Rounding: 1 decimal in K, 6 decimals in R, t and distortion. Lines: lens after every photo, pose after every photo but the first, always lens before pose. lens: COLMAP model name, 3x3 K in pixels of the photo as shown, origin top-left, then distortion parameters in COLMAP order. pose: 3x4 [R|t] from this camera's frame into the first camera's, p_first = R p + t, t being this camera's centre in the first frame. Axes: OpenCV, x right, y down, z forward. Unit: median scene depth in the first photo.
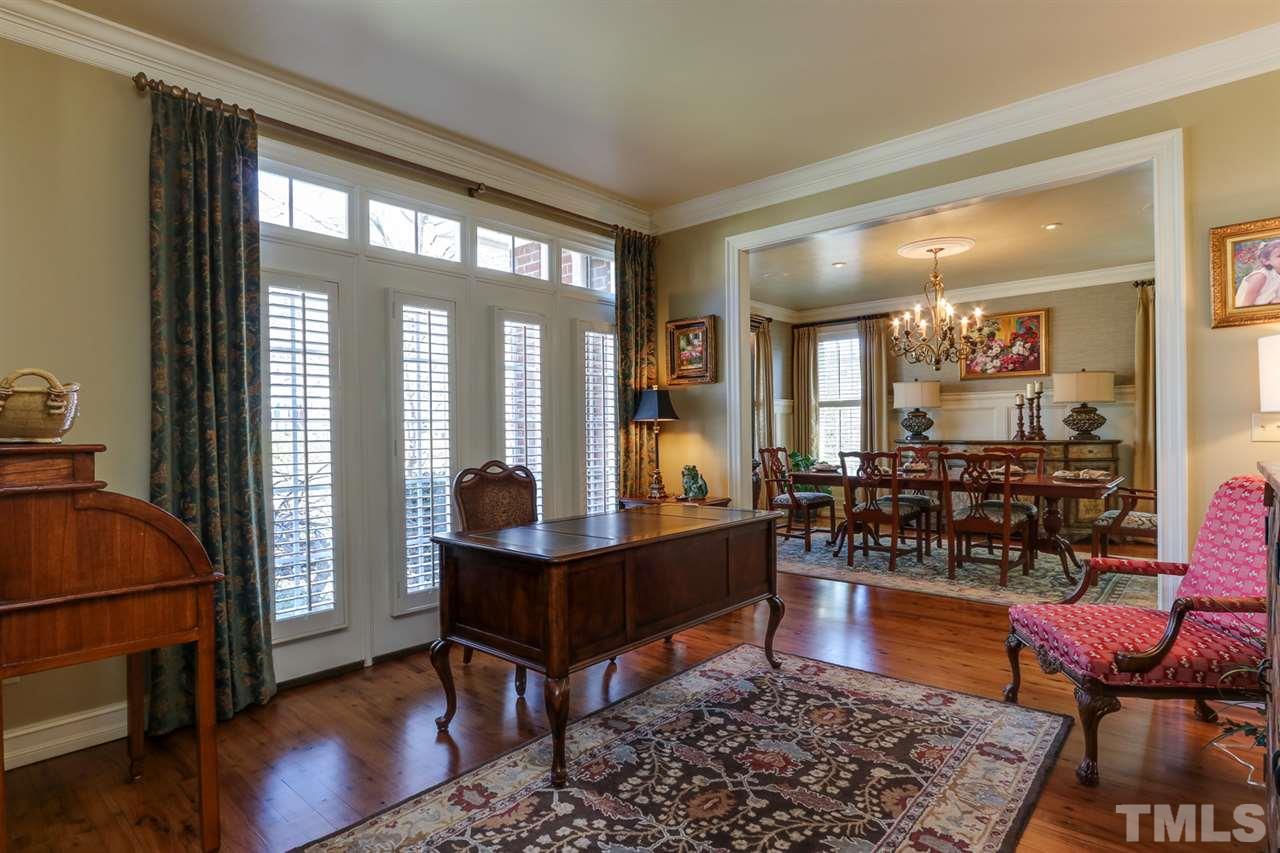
lens RADIAL K [[670.9, 0, 636.5], [0, 670.9, 430.8], [0, 0, 1]] dist [0.004498, 0.000825]
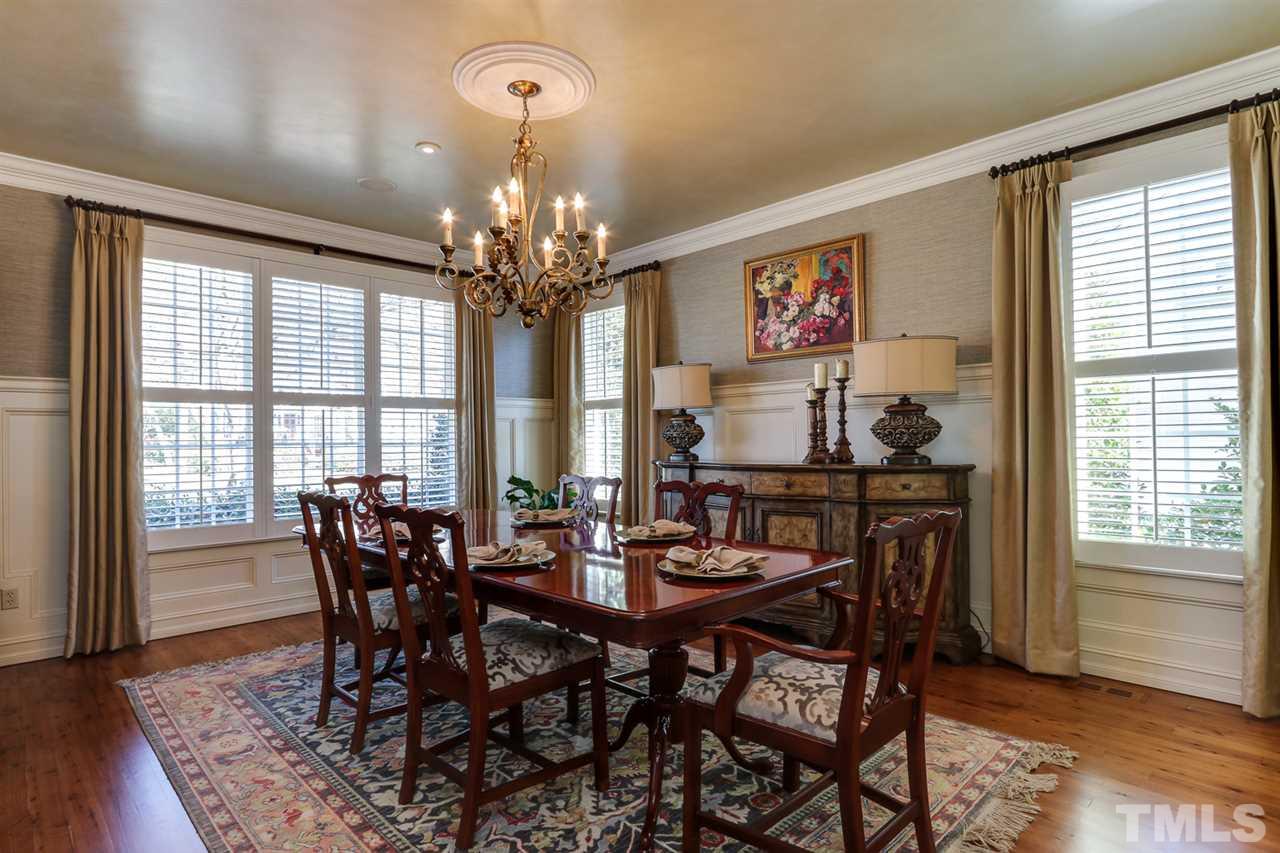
lens RADIAL K [[670.9, 0, 642.1], [0, 670.9, 429.7], [0, 0, 1]] dist [0.004498, 0.000825]
pose [[0.997604, -0.000461, -0.069178, 0.452414], [-0.000664, 0.999868, -0.016238, -0.005046], [0.069176, 0.016245, 0.997472, 0.407990]]
